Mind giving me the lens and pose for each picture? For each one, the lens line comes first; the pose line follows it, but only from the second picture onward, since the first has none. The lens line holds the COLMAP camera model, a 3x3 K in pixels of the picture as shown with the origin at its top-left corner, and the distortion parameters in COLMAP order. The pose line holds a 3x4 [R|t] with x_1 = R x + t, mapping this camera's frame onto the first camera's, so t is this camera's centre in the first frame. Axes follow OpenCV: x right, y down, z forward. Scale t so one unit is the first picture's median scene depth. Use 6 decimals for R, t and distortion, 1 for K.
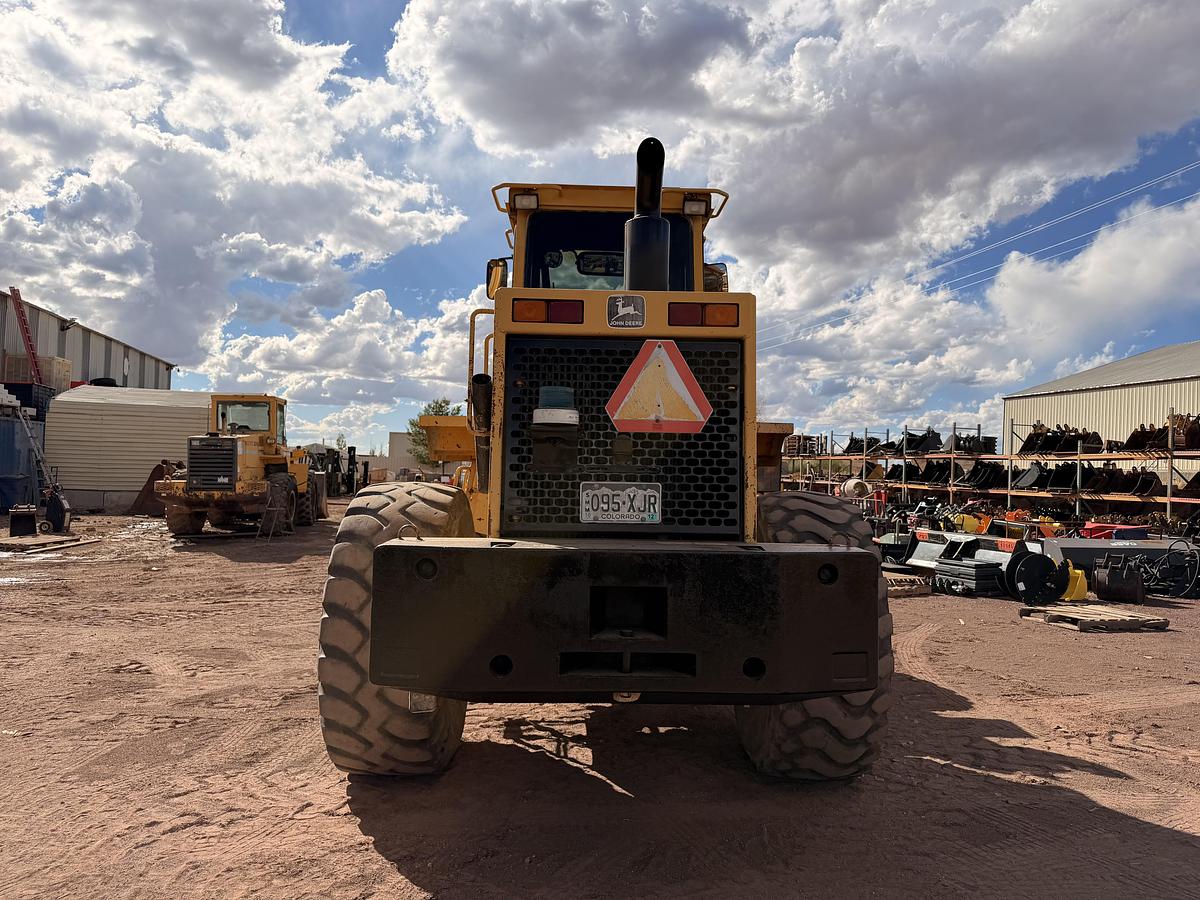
lens RADIAL K [[939.5, 0, 610.5], [0, 939.5, 470.5], [0, 0, 1]] dist [0.004564, -0.003248]
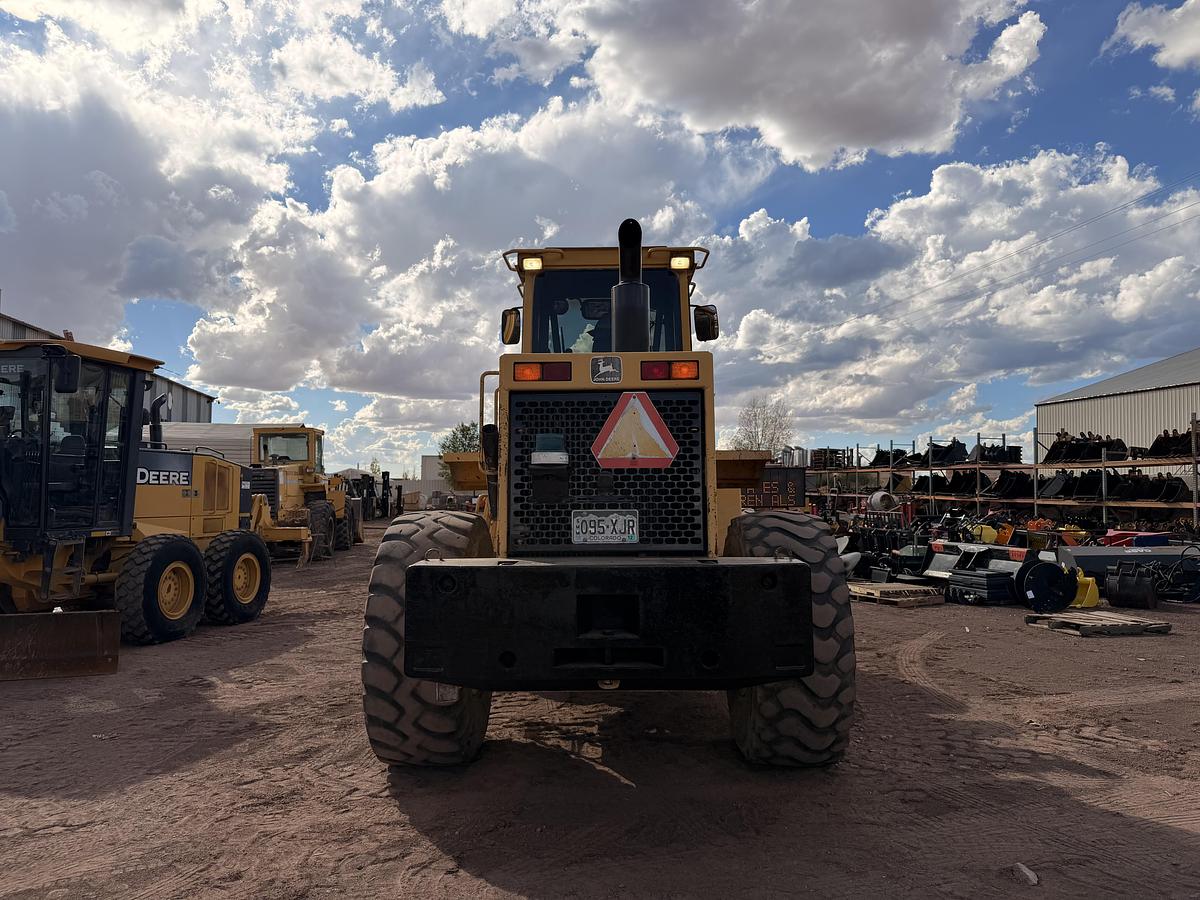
lens RADIAL K [[974.1, 0, 591.7], [0, 974.1, 450.6], [0, 0, 1]] dist [0.002669, -0.002327]
pose [[0.997857, -0.027833, -0.059214, 0.017214], [0.025649, 0.998974, -0.037321, -0.004258], [0.060192, 0.035722, 0.997547, -0.063901]]
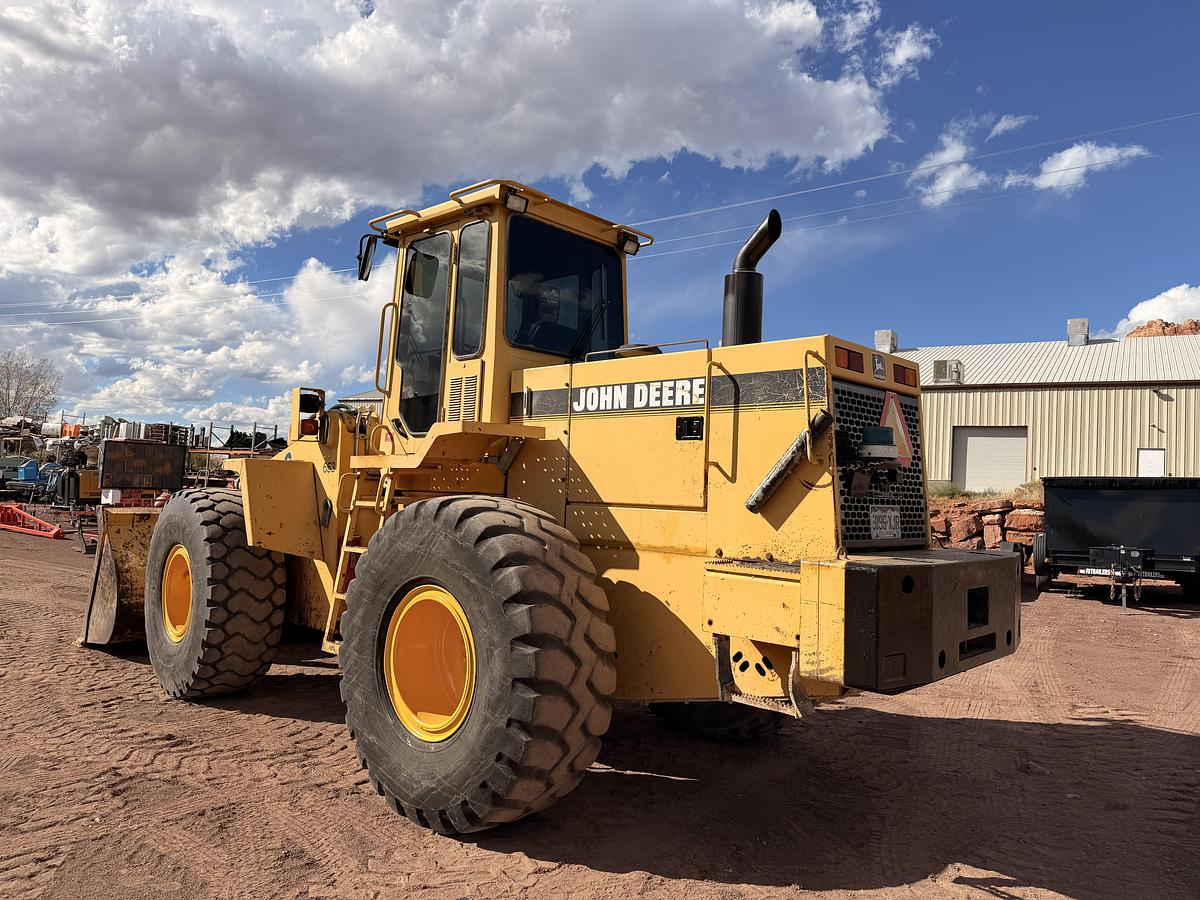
lens RADIAL K [[939.5, 0, 610.5], [0, 939.5, 470.5], [0, 0, 1]] dist [0.004564, -0.003248]
pose [[0.638348, 0.024960, 0.769343, -0.284359], [-0.033192, 0.999437, -0.004885, -0.003632], [-0.769032, -0.022418, 0.638817, 0.116739]]
